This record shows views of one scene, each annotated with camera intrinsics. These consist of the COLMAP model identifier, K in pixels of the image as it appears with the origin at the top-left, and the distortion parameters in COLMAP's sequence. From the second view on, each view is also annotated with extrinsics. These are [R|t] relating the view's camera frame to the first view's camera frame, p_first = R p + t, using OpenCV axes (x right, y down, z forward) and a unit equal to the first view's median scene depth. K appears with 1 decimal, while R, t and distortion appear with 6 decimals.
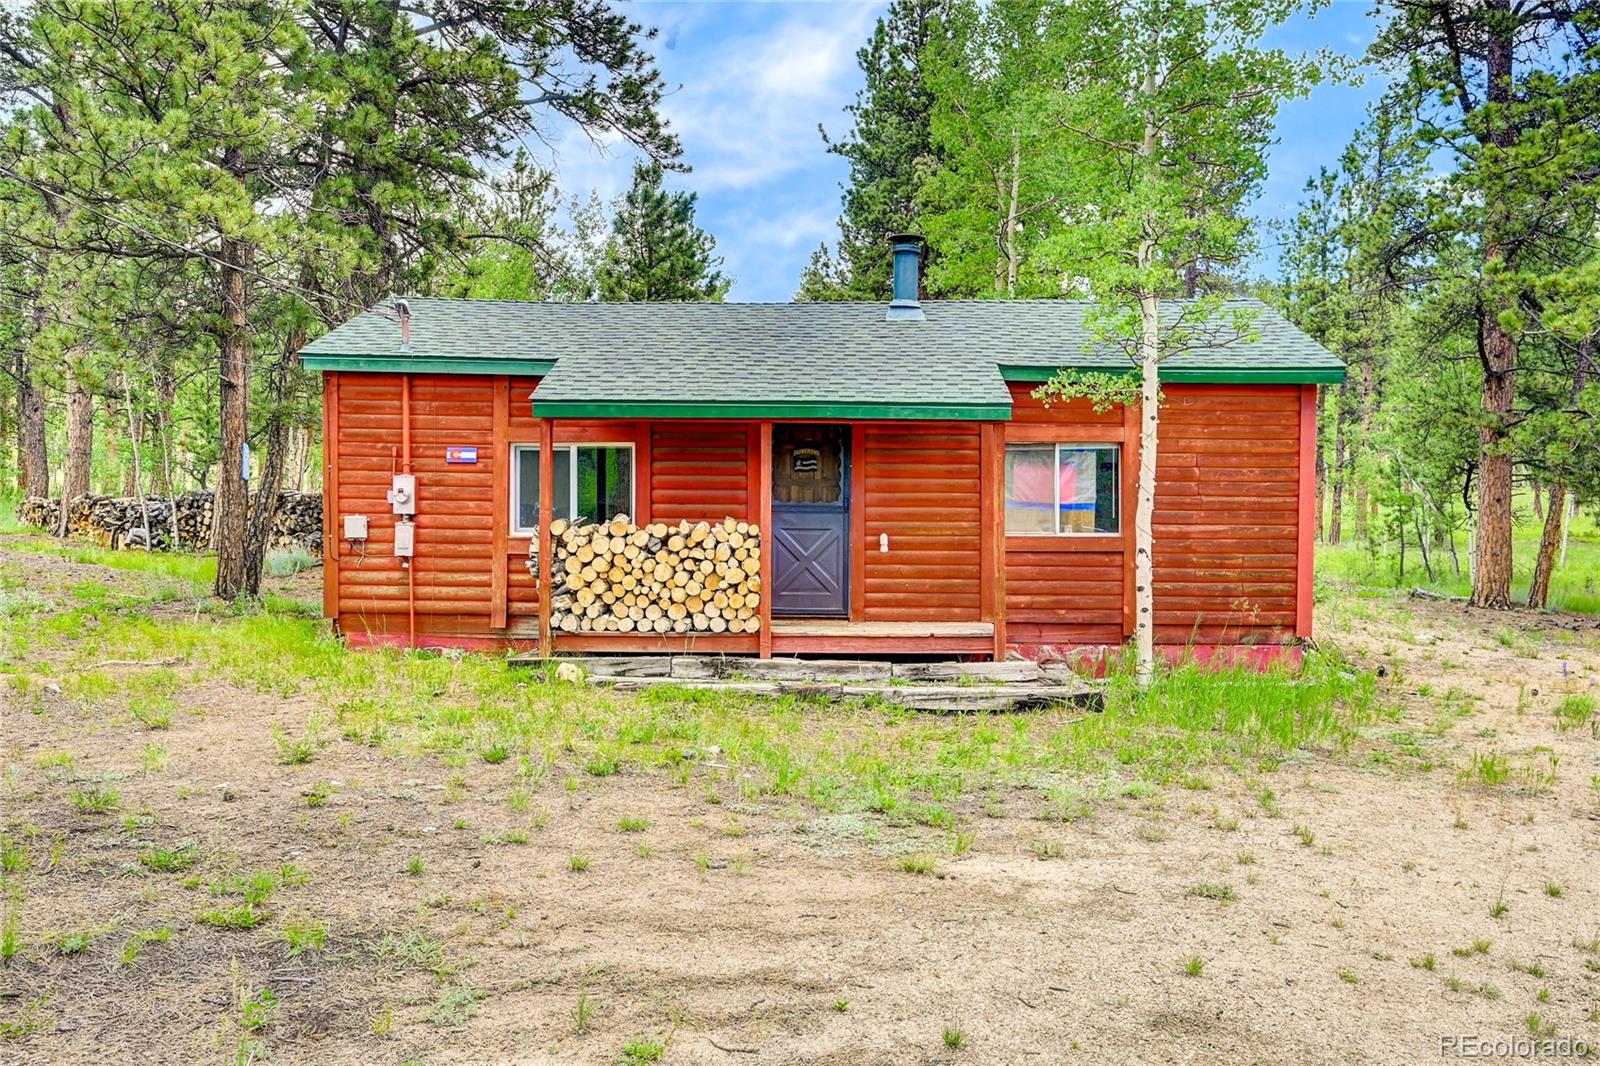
lens RADIAL K [[1207.5, 0, 800.0], [0, 1207.5, 533.0], [0, 0, 1]] dist [-0.072537, -0.001305]
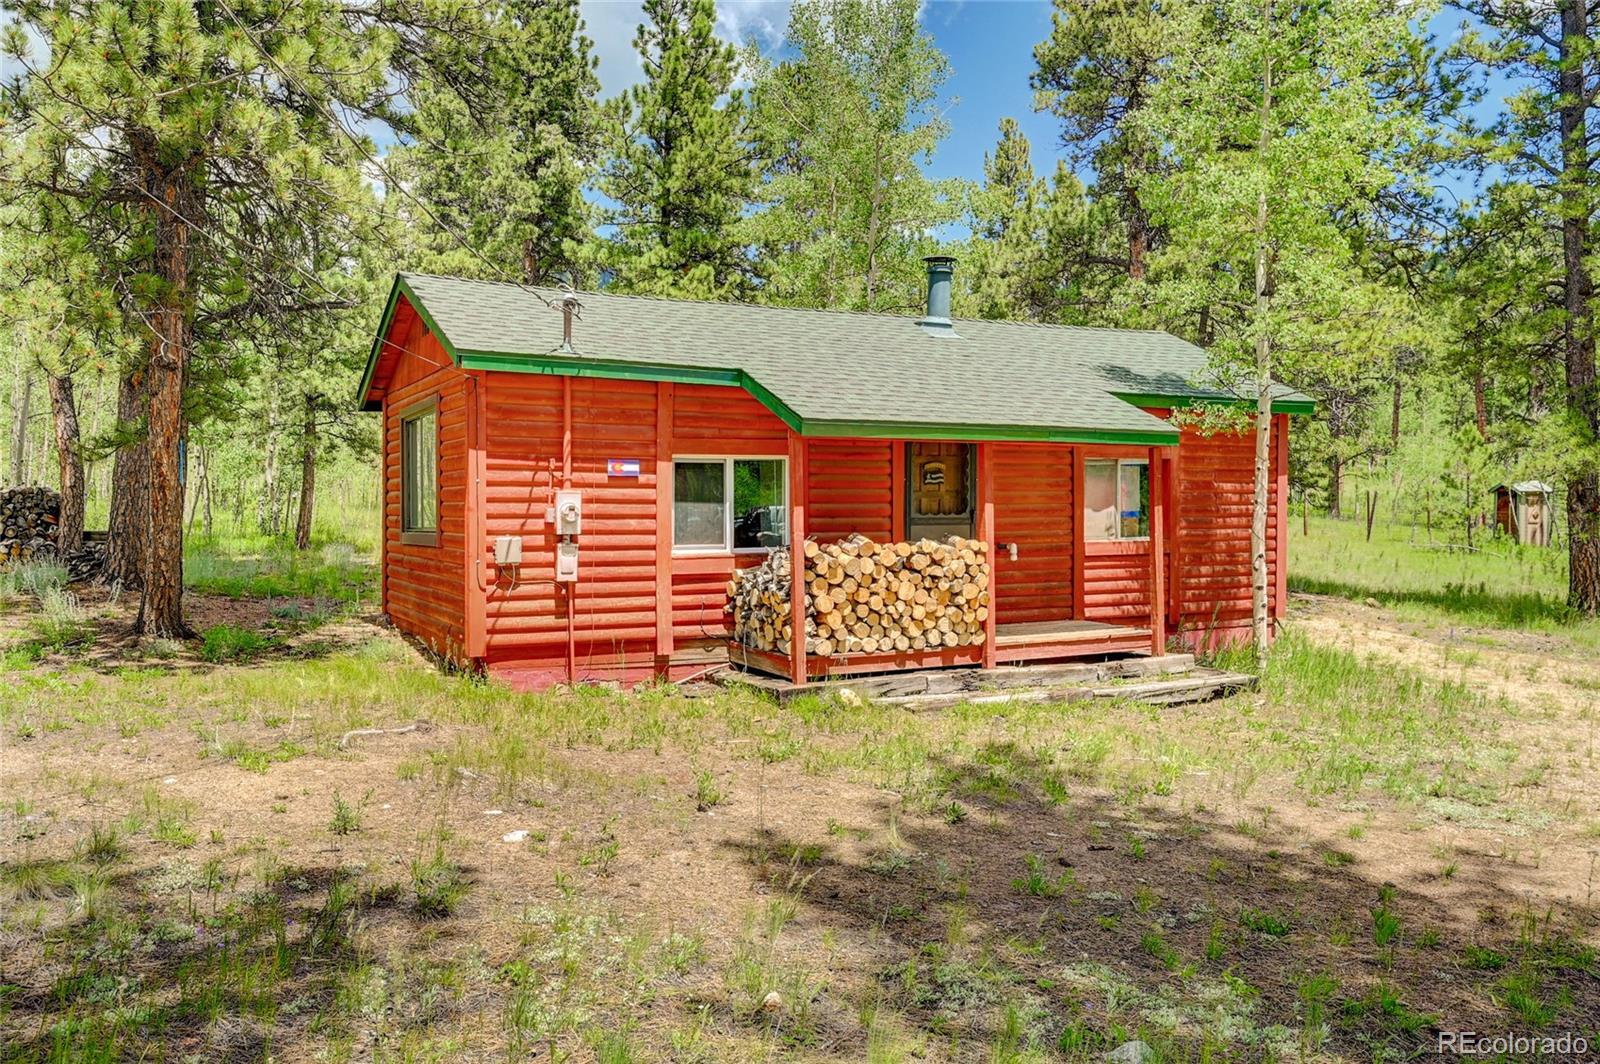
lens RADIAL K [[1207.5, 0, 800.0], [0, 1207.5, 532.0], [0, 0, 1]] dist [-0.072537, -0.001305]
pose [[0.894722, -0.021571, 0.446102, -0.641521], [0.010443, 0.999570, 0.027389, -0.045248], [-0.446502, -0.019847, 0.894563, 0.135908]]
